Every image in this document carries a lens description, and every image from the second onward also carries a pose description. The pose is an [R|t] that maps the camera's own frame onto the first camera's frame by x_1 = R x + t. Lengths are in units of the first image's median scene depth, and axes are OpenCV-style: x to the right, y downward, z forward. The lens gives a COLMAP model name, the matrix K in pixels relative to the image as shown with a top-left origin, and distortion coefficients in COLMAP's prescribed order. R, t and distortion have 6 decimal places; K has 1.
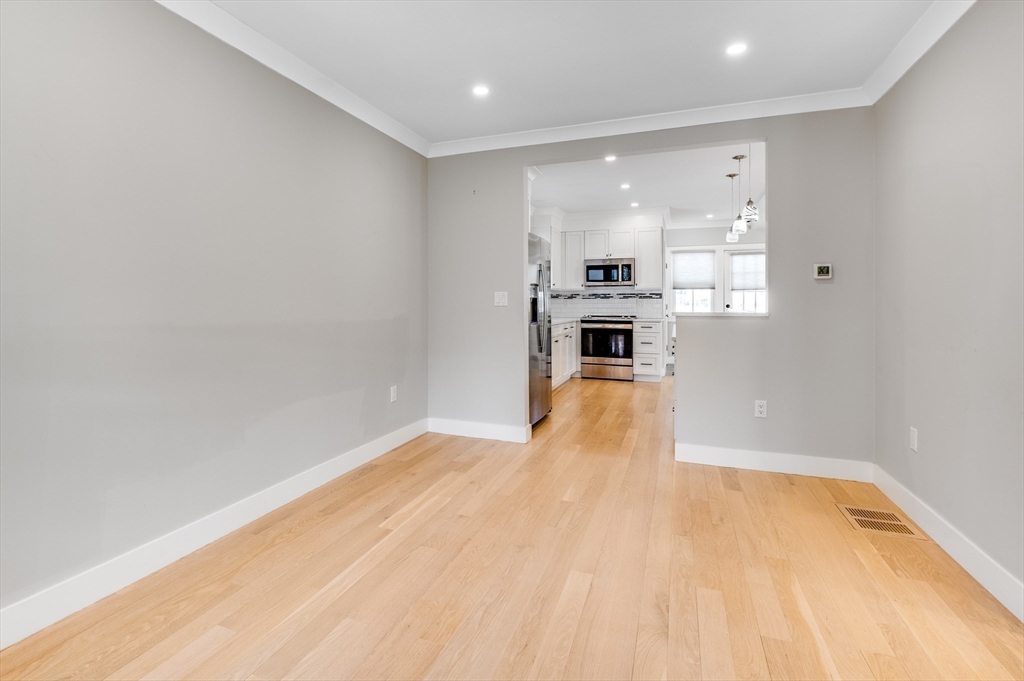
lens RADIAL K [[472.2, 0, 500.6], [0, 472.2, 305.2], [0, 0, 1]] dist [-0.005584, -0.000151]
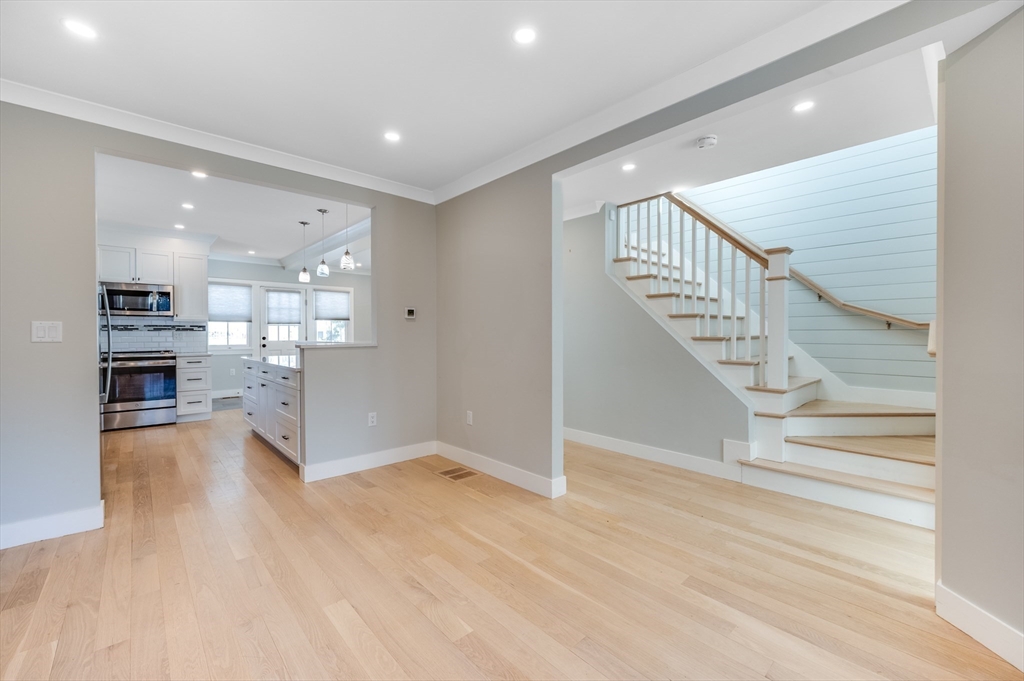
lens RADIAL K [[418.6, 0, 510.8], [0, 418.6, 336.9], [0, 0, 1]] dist [-0.004368, 0.000697]
pose [[0.453756, -0.007724, 0.891092, -0.136848], [0.007526, 0.999960, 0.004835, -0.001966], [-0.891094, 0.004512, 0.453796, 0.077135]]
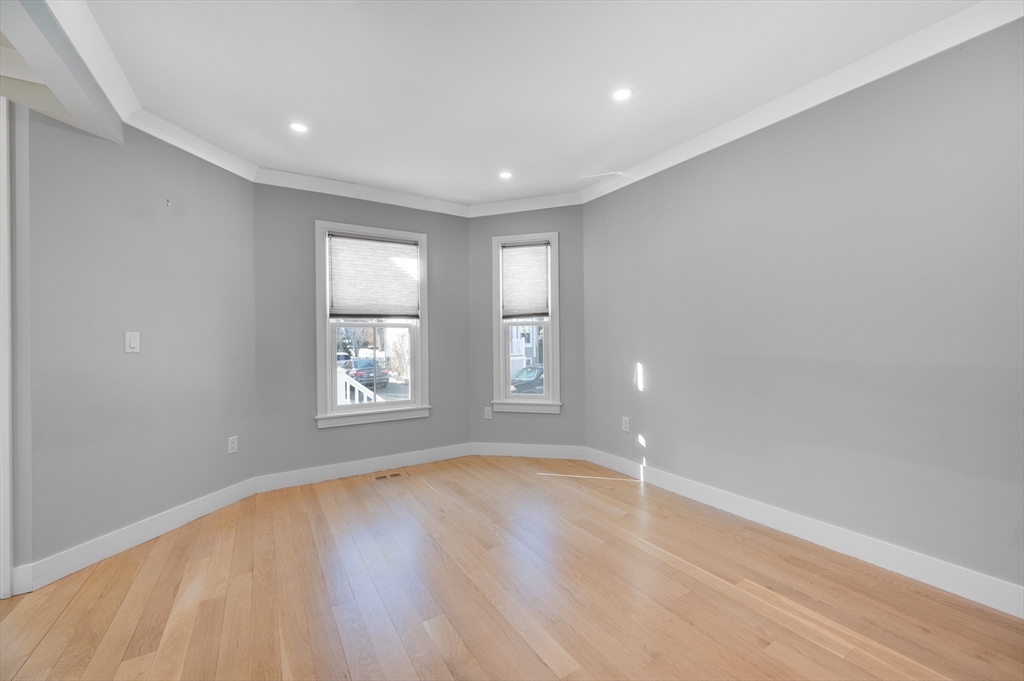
lens RADIAL K [[406.2, 0, 509.2], [0, 406.2, 335.0], [0, 0, 1]] dist [0.000563, 0.000405]
pose [[-0.615807, -0.000562, -0.787897, 0.240883], [0.007869, 0.999945, -0.006863, -0.003593], [0.787858, -0.010427, -0.615769, 0.412329]]
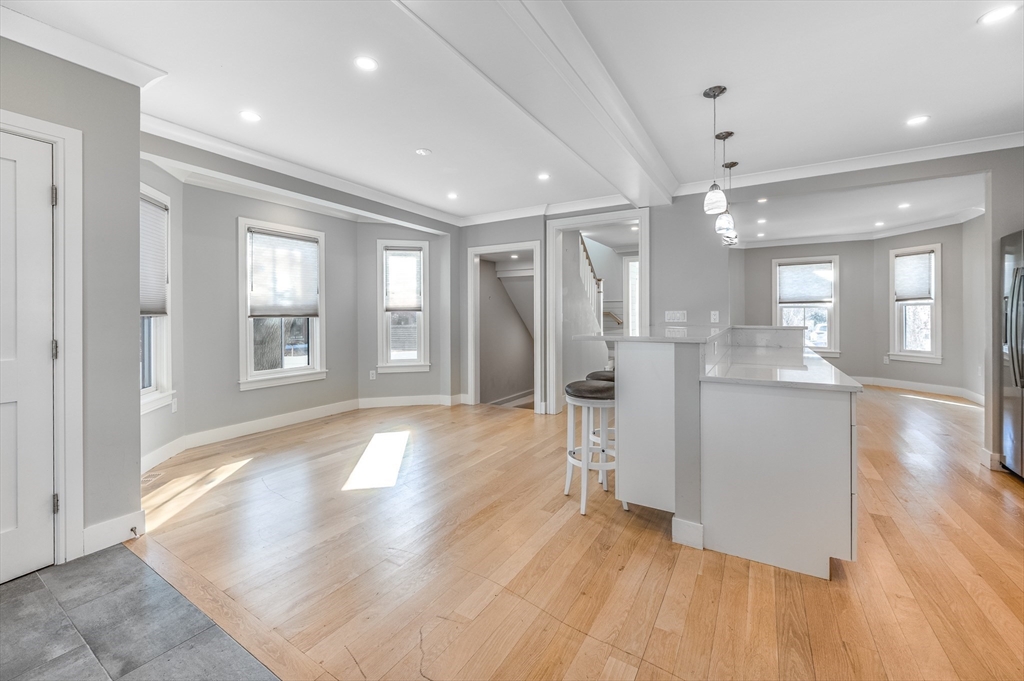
lens RADIAL K [[406.2, 0, 514.8], [0, 406.2, 314.5], [0, 0, 1]] dist [0.000563, 0.000405]
pose [[-0.982944, 0.007794, 0.183740, 0.482285], [0.008967, 0.999944, 0.005557, -0.014838], [-0.183687, 0.007110, -0.982959, 1.146605]]
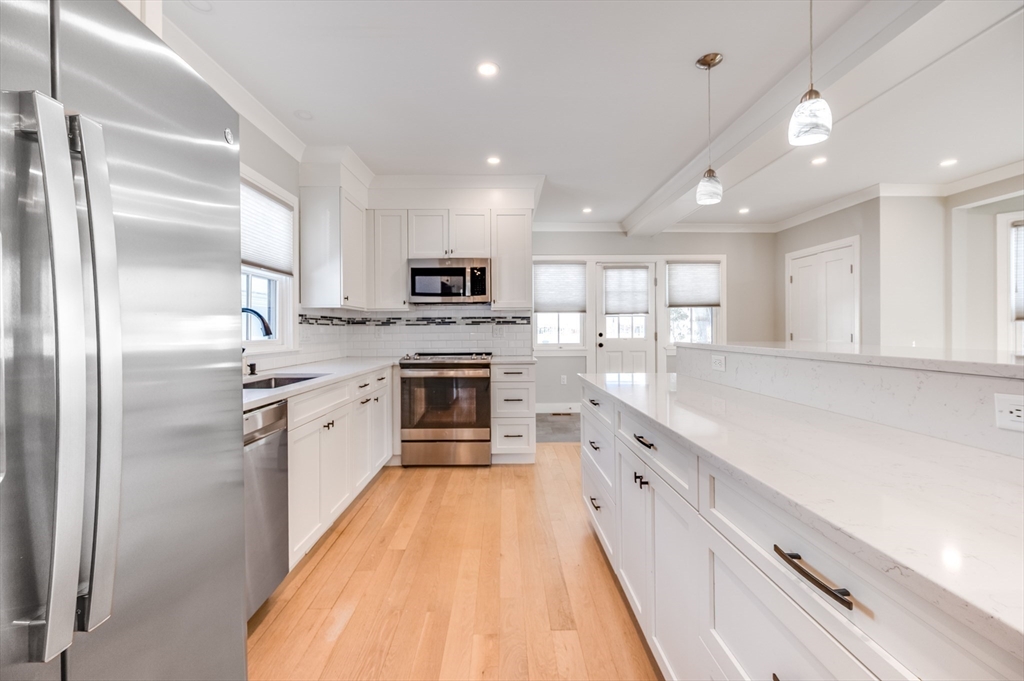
lens RADIAL K [[402.7, 0, 506.8], [0, 402.7, 330.3], [0, 0, 1]] dist [-0.001667, -0.000035]
pose [[0.932099, -0.005508, 0.362162, 0.119622], [0.007456, 0.999964, -0.003983, -0.004881], [-0.362127, 0.006413, 0.932107, 0.531061]]
